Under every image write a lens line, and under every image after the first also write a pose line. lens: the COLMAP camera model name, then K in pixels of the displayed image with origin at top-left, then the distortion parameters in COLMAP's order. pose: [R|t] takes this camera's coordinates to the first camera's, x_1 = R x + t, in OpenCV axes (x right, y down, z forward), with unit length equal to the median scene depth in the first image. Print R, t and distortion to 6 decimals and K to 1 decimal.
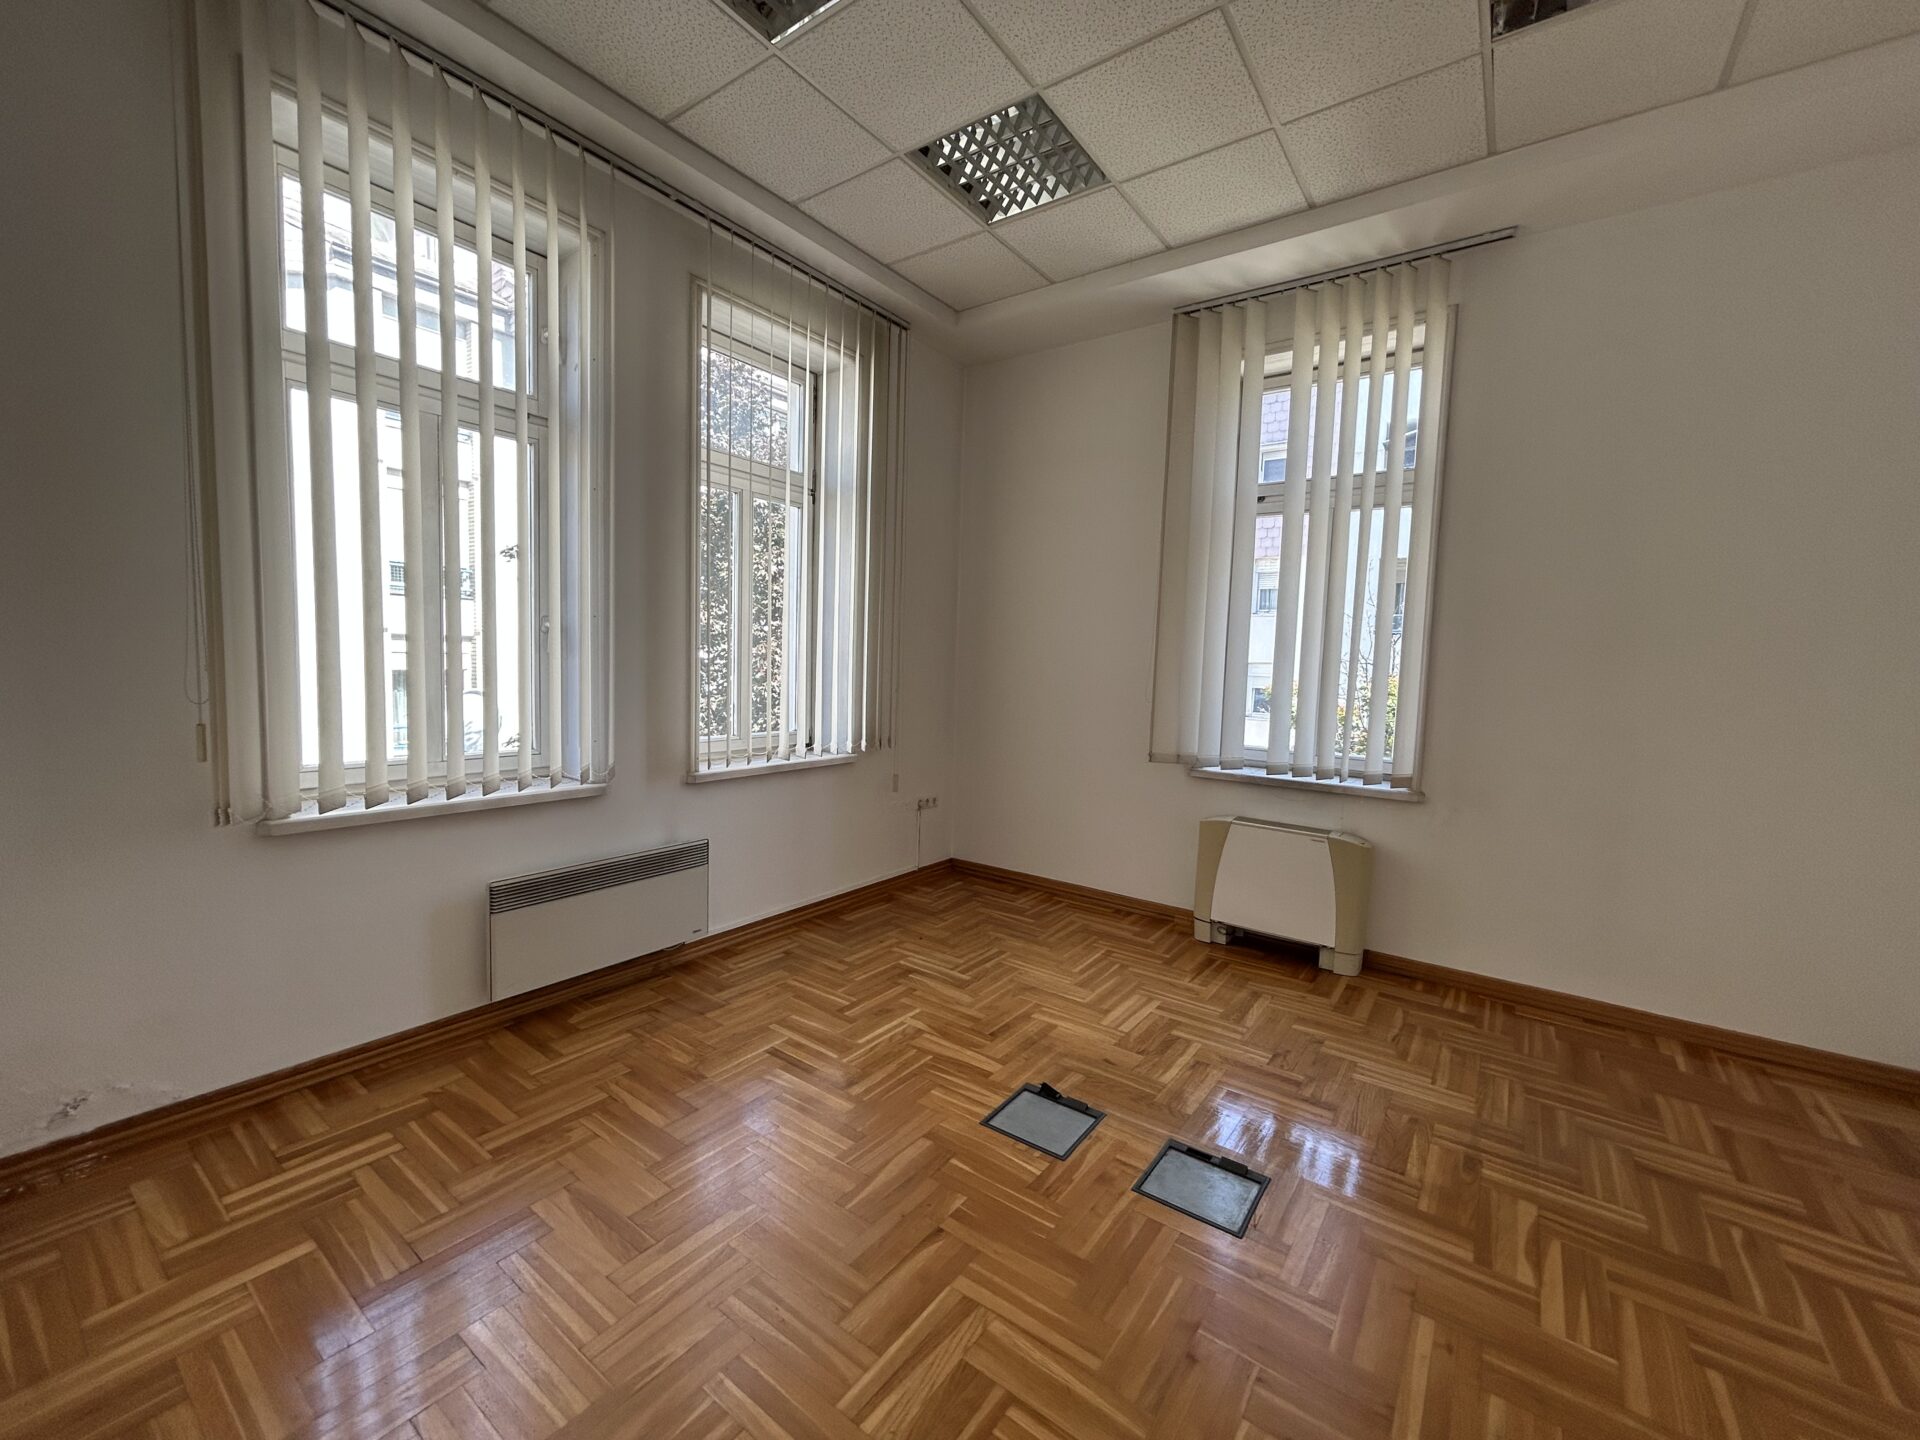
lens RADIAL K [[775.4, 0, 950.8], [0, 775.4, 712.8], [0, 0, 1]] dist [-0.000980, 0.000428]
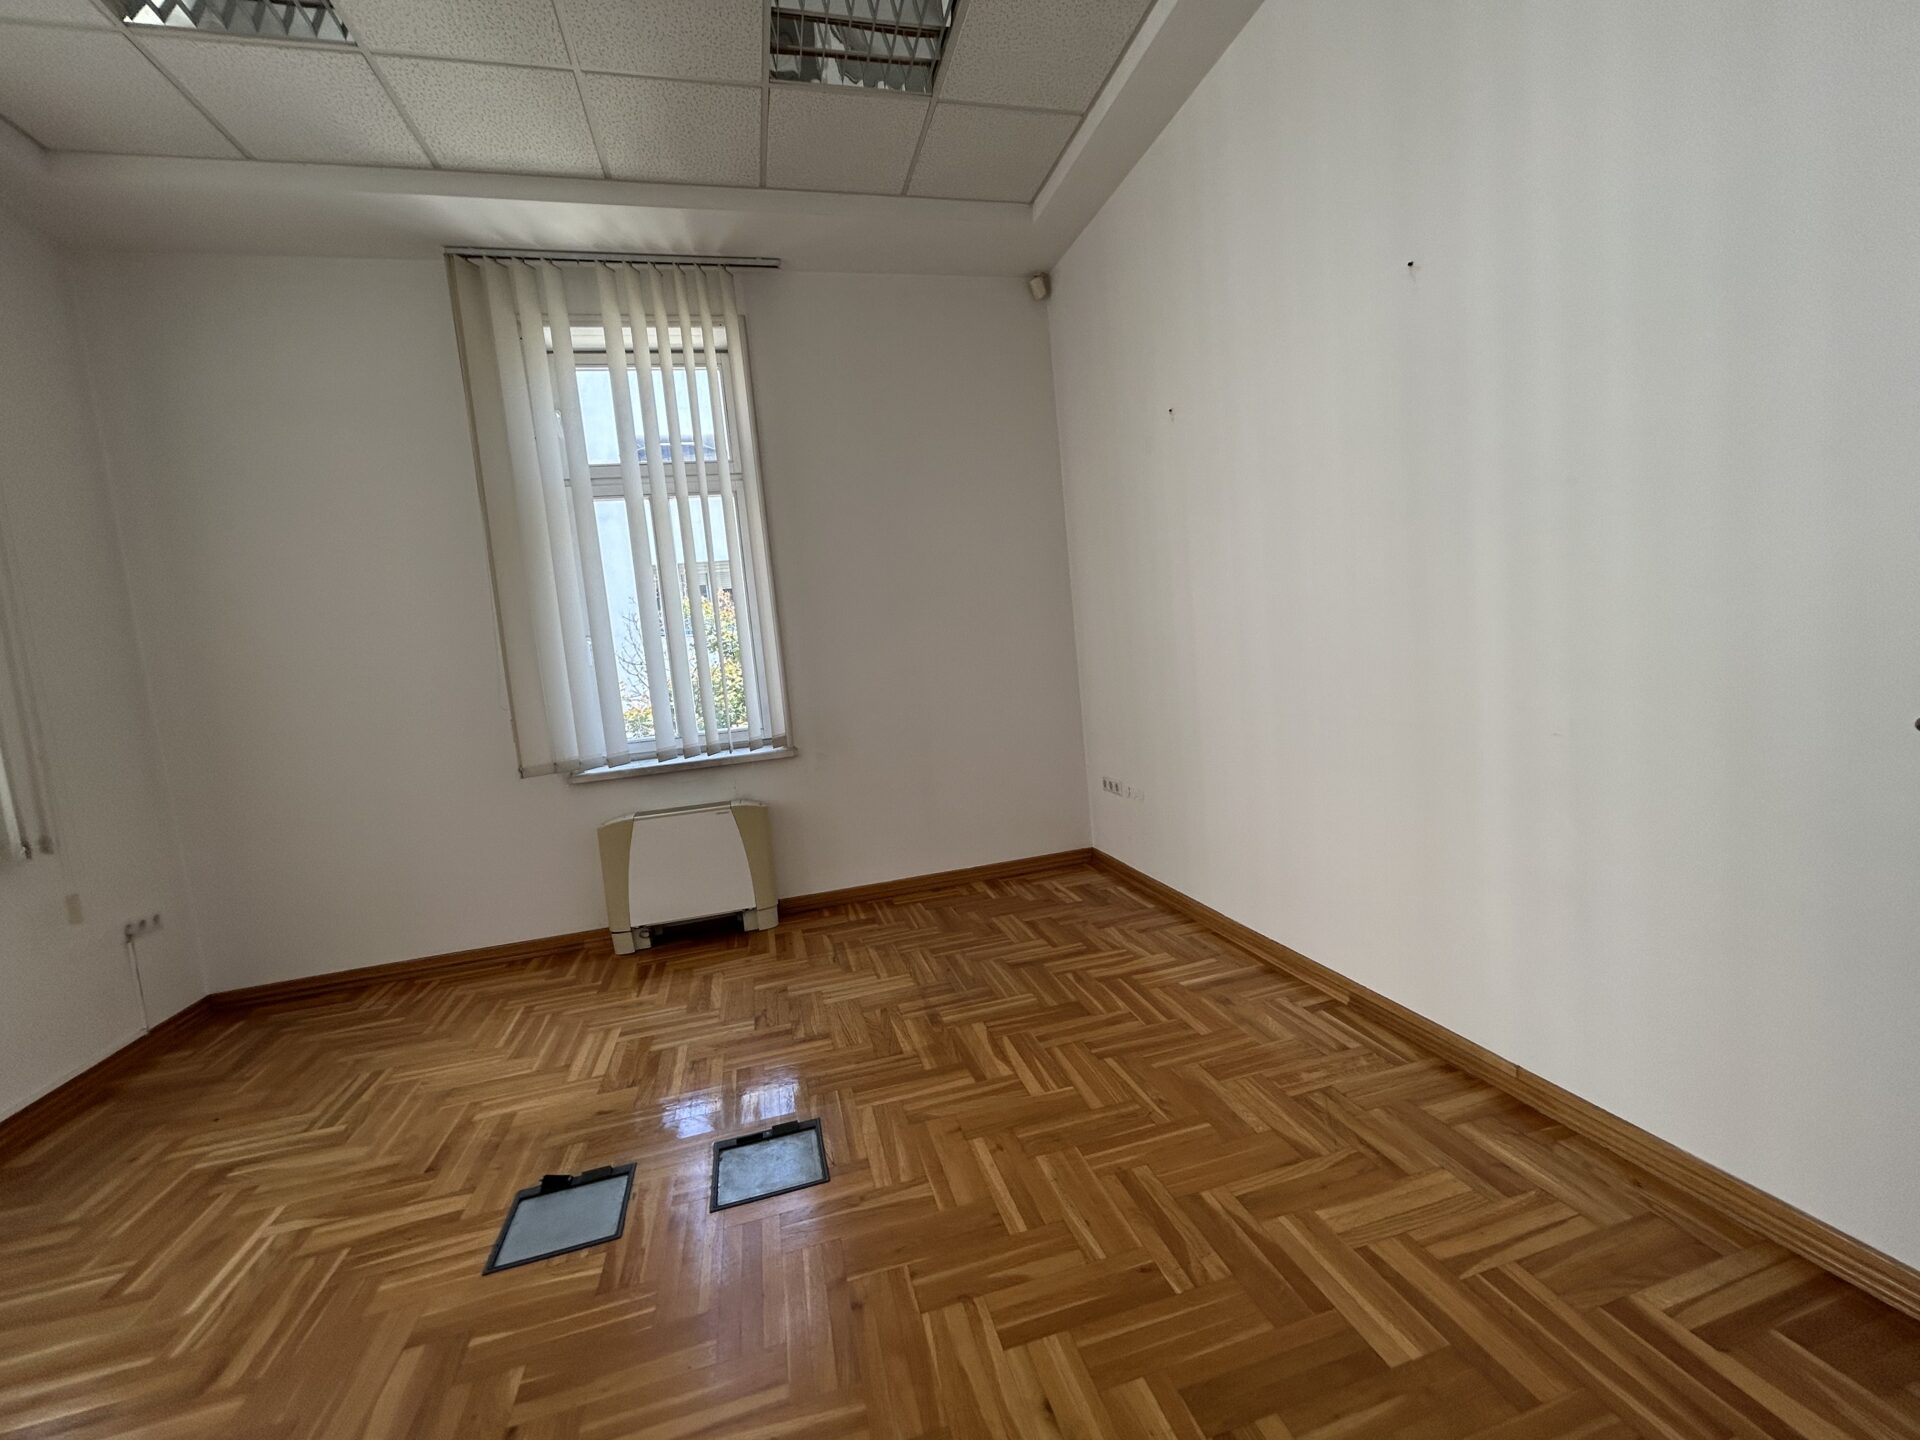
lens RADIAL K [[775.4, 0, 957.6], [0, 775.4, 716.1], [0, 0, 1]] dist [-0.000980, 0.000428]
pose [[0.620710, -0.157095, 0.768140, -0.116540], [0.167057, 0.983723, 0.066191, 0.023546], [-0.766036, 0.087238, 0.636851, 0.098324]]
